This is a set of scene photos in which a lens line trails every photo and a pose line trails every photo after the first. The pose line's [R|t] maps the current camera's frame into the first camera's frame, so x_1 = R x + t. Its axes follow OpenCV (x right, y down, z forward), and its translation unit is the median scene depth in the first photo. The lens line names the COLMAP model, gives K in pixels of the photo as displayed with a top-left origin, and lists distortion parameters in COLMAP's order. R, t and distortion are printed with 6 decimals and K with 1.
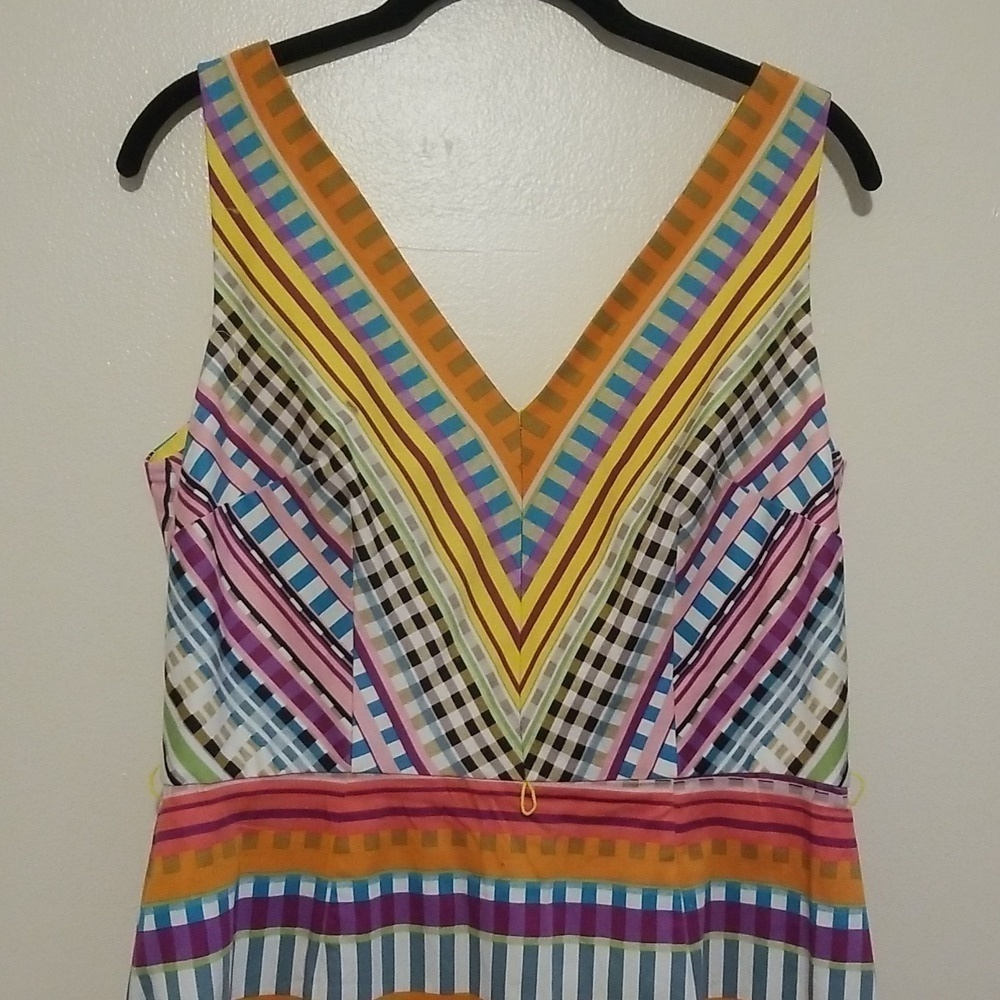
lens RADIAL K [[1403.8, 0, 534.3], [0, 1403.8, 499.0], [0, 0, 1]] dist [0.149736, -0.441169]
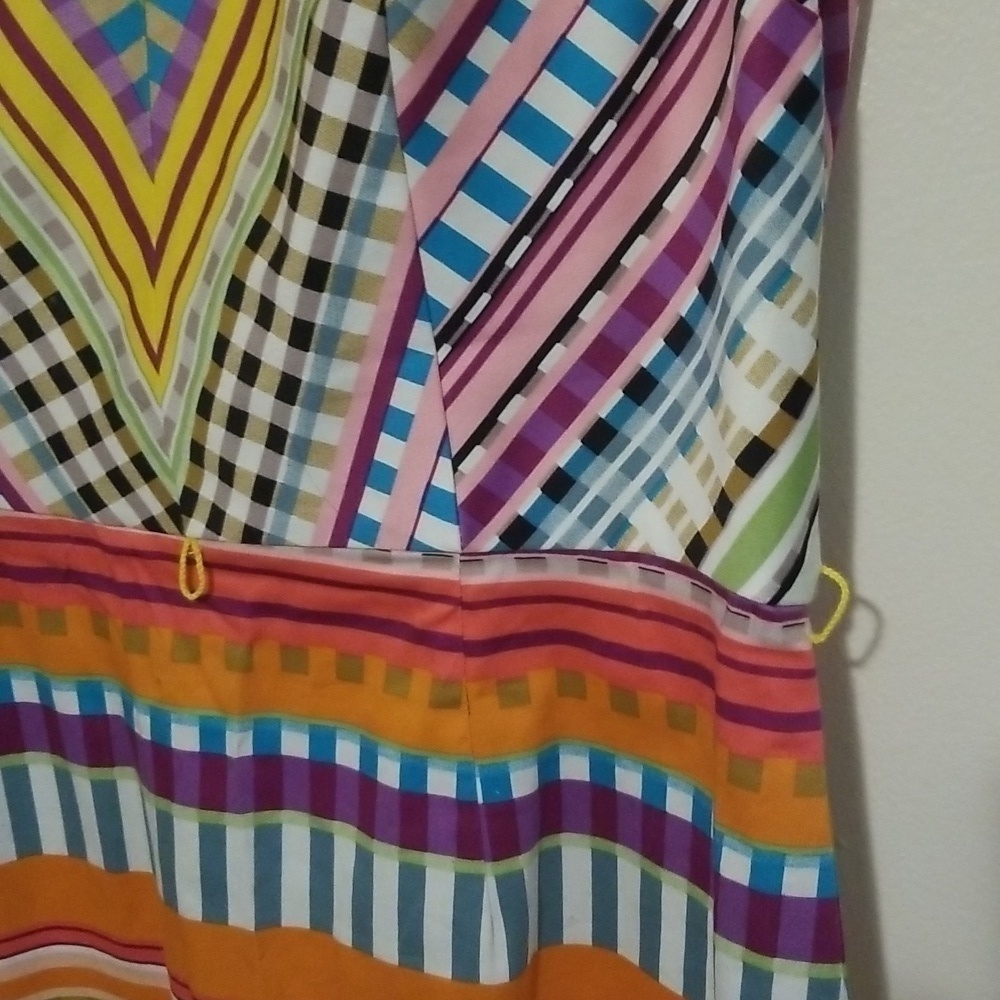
lens RADIAL K [[1403.8, 0, 534.3], [0, 1403.8, 499.0], [0, 0, 1]] dist [0.149736, -0.441169]
pose [[0.939650, 0.068978, -0.335113, 0.286897], [0.023074, 0.964460, 0.263219, 0.052357], [0.341359, -0.255066, 0.904663, 0.575321]]
